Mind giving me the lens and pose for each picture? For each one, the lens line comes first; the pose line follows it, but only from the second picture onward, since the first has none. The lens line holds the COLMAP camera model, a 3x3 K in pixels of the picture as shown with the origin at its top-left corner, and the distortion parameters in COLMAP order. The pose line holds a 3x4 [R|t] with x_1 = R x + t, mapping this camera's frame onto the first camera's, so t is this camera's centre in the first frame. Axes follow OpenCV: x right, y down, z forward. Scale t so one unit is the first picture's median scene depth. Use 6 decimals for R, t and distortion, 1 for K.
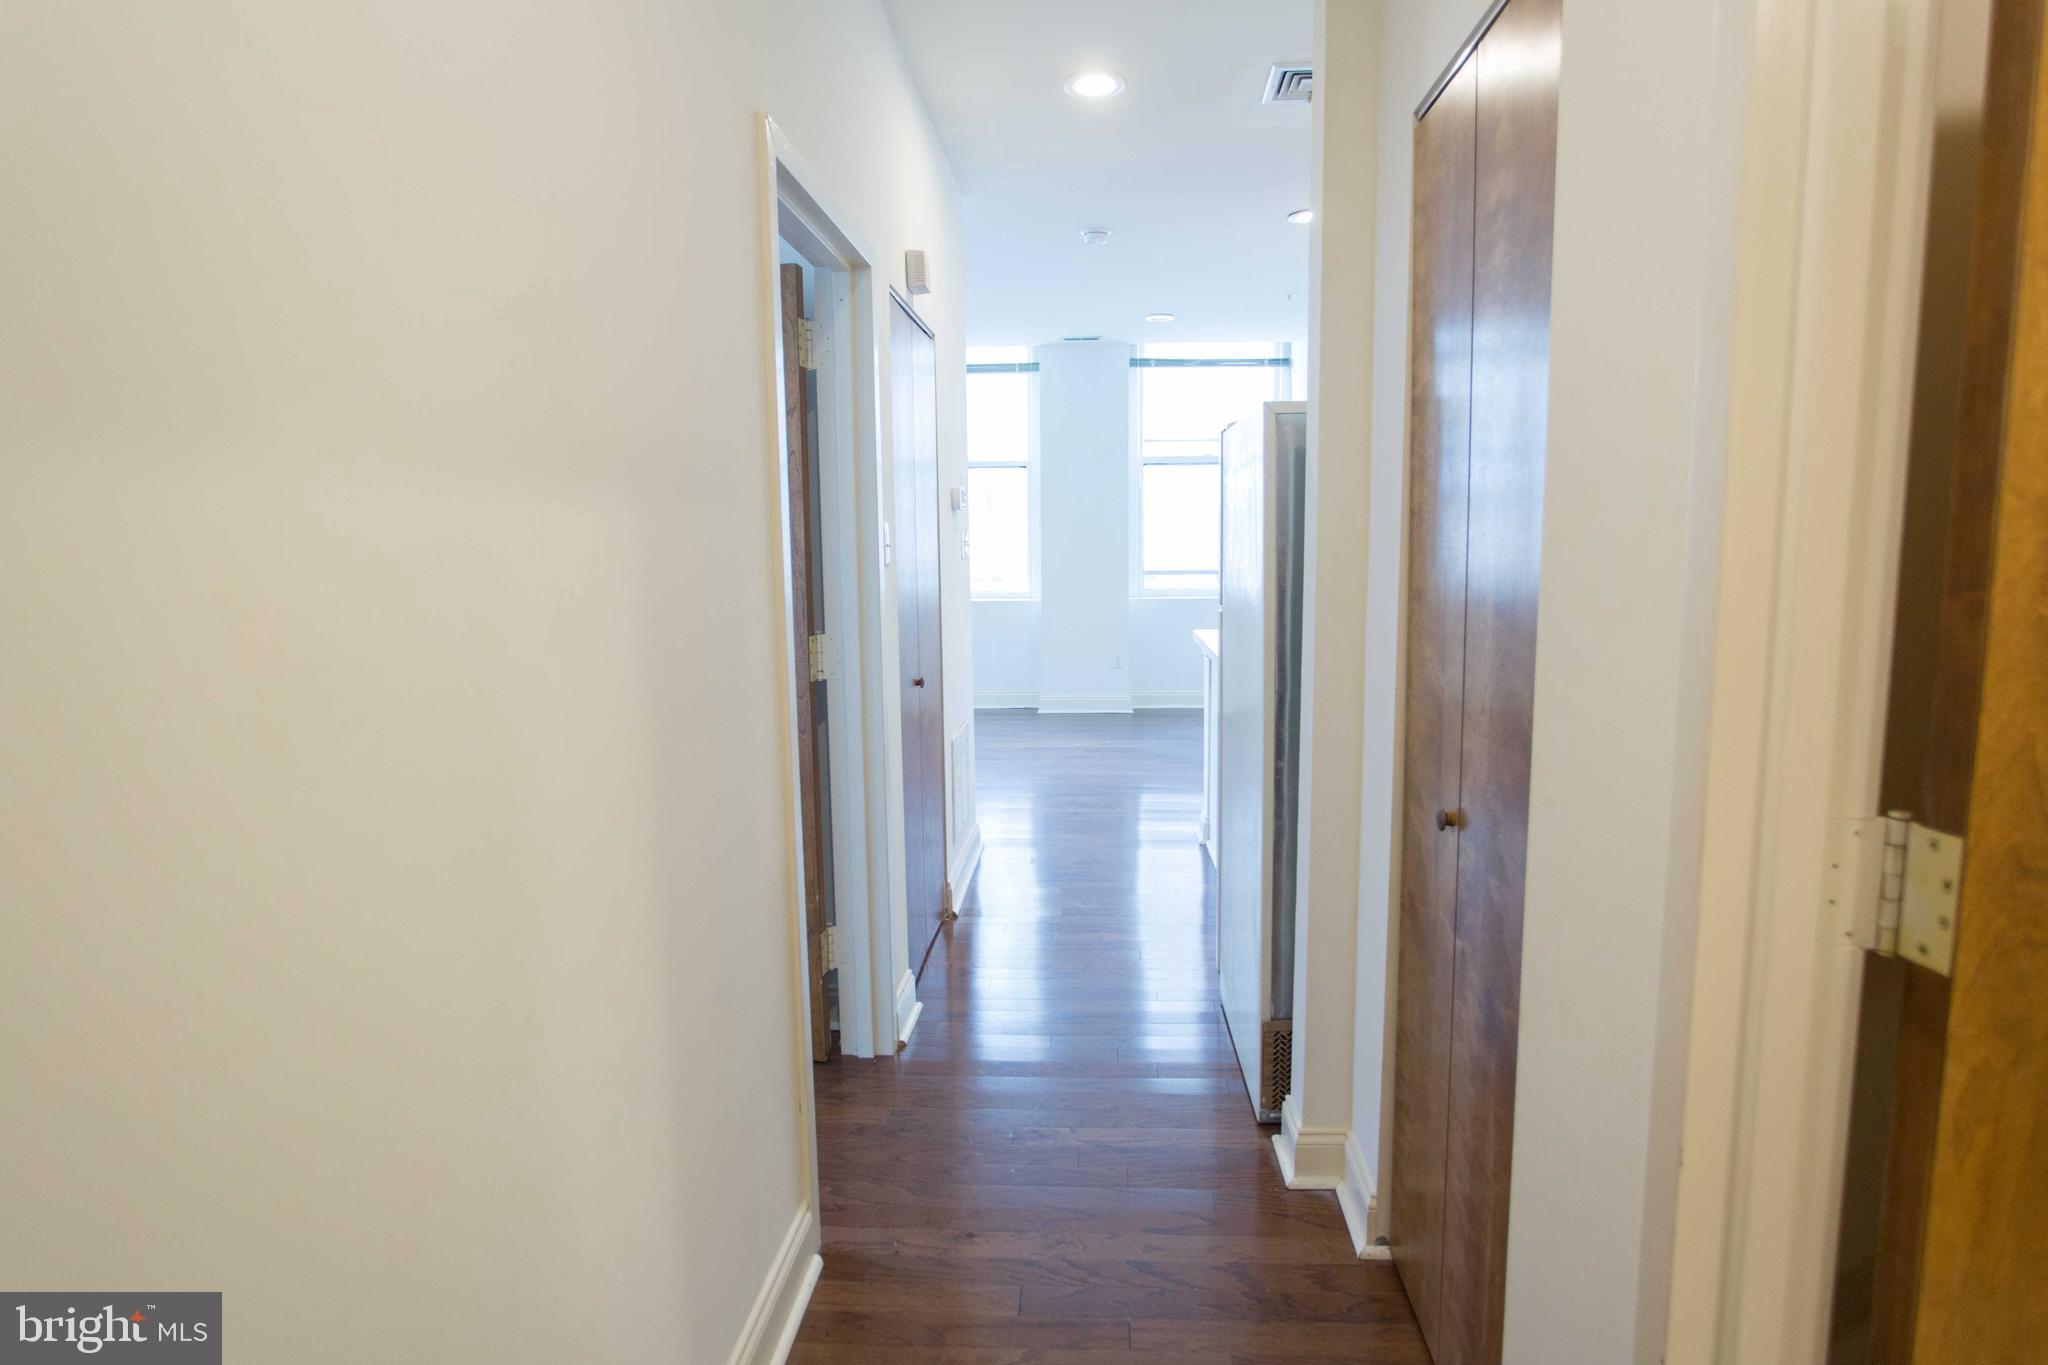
lens RADIAL K [[1348.9, 0, 1024.0], [0, 1348.9, 682.5], [0, 0, 1]] dist [-0.001969, -0.000067]
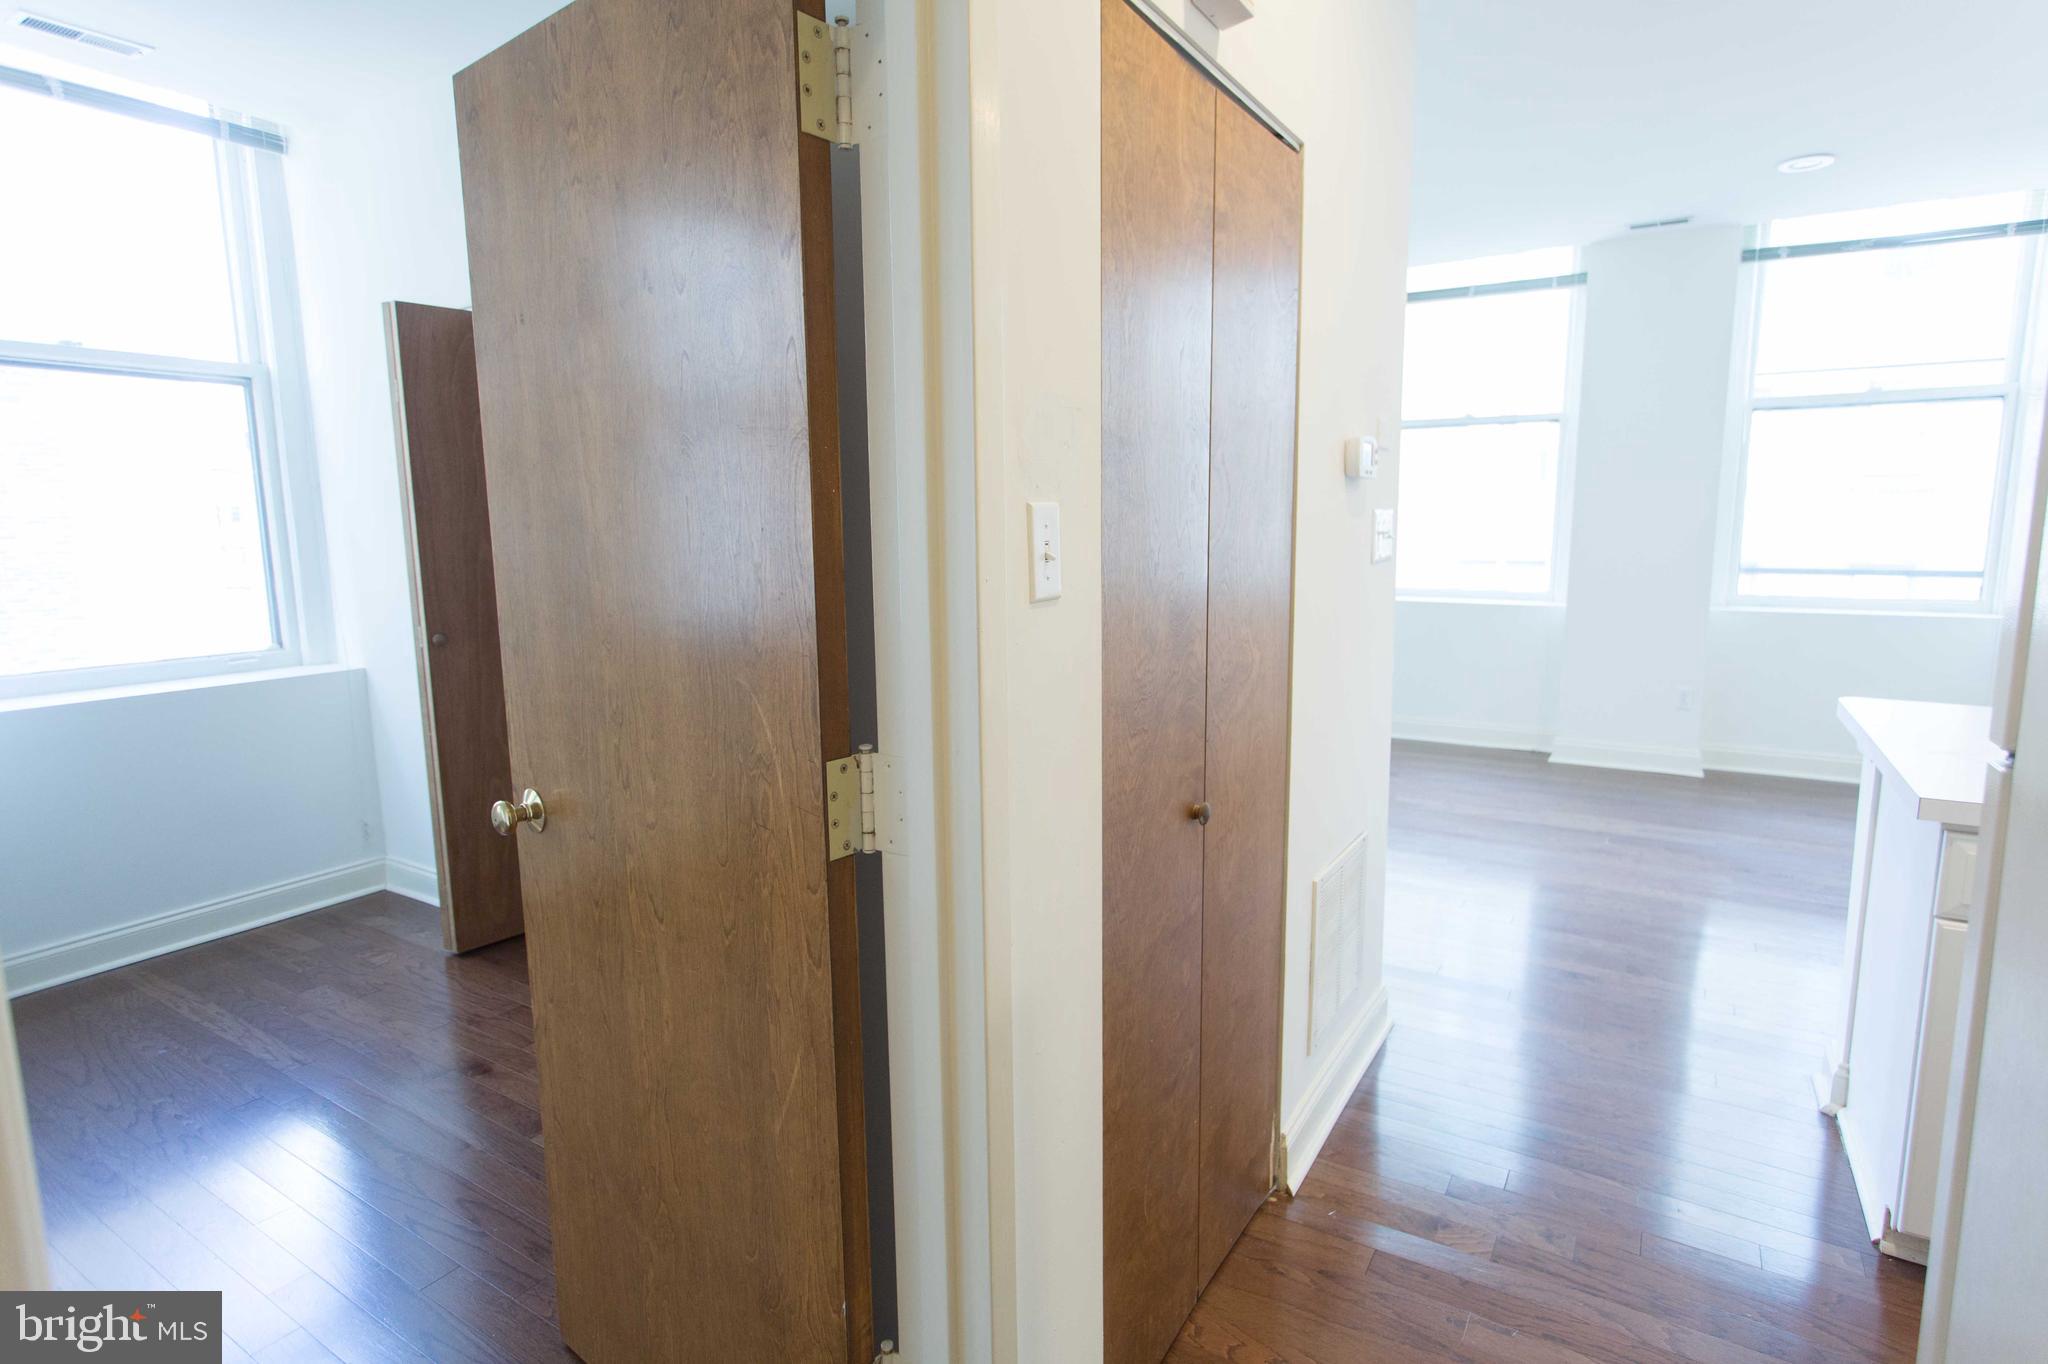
lens RADIAL K [[1060.0, 0, 1037.2], [0, 1060.0, 666.6], [0, 0, 1]] dist [-0.006967, 0.010488]
pose [[0.879438, 0.069167, -0.470962, 0.033019], [-0.050025, 0.997338, 0.053059, -0.044654], [0.473378, -0.023103, 0.880557, 0.370400]]
